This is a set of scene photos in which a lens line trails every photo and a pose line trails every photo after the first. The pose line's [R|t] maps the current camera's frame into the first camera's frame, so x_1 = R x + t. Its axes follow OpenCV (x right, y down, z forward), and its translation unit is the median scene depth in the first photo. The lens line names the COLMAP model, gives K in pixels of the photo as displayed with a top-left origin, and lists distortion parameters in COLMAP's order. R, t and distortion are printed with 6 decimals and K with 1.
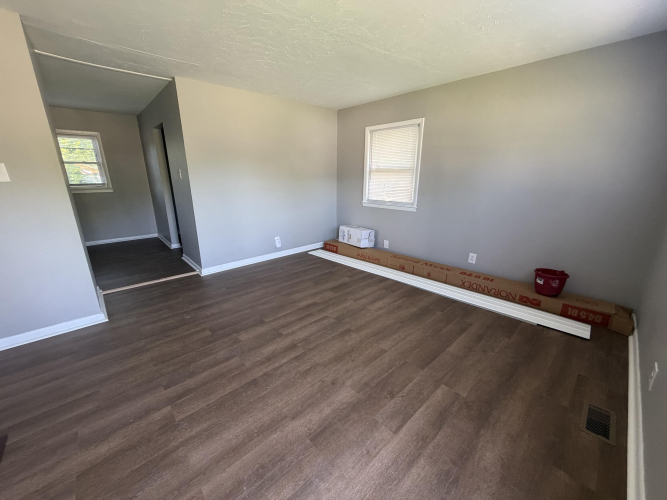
lens RADIAL K [[266.1, 0, 333.5], [0, 266.1, 249.6], [0, 0, 1]] dist [0.002158, -0.000039]
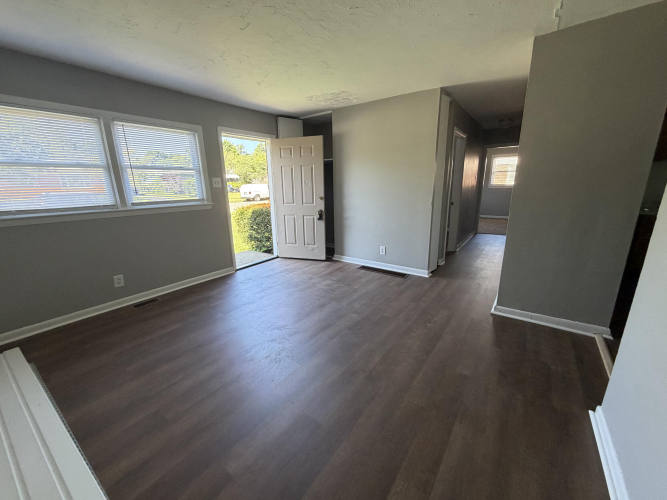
lens RADIAL K [[266.1, 0, 331.2], [0, 266.1, 250.2], [0, 0, 1]] dist [0.002158, -0.000039]
pose [[-0.981699, 0.068585, -0.177658, -0.051354], [-0.032151, 0.859816, 0.509590, -0.535702], [0.187703, 0.505976, -0.841876, 1.882902]]
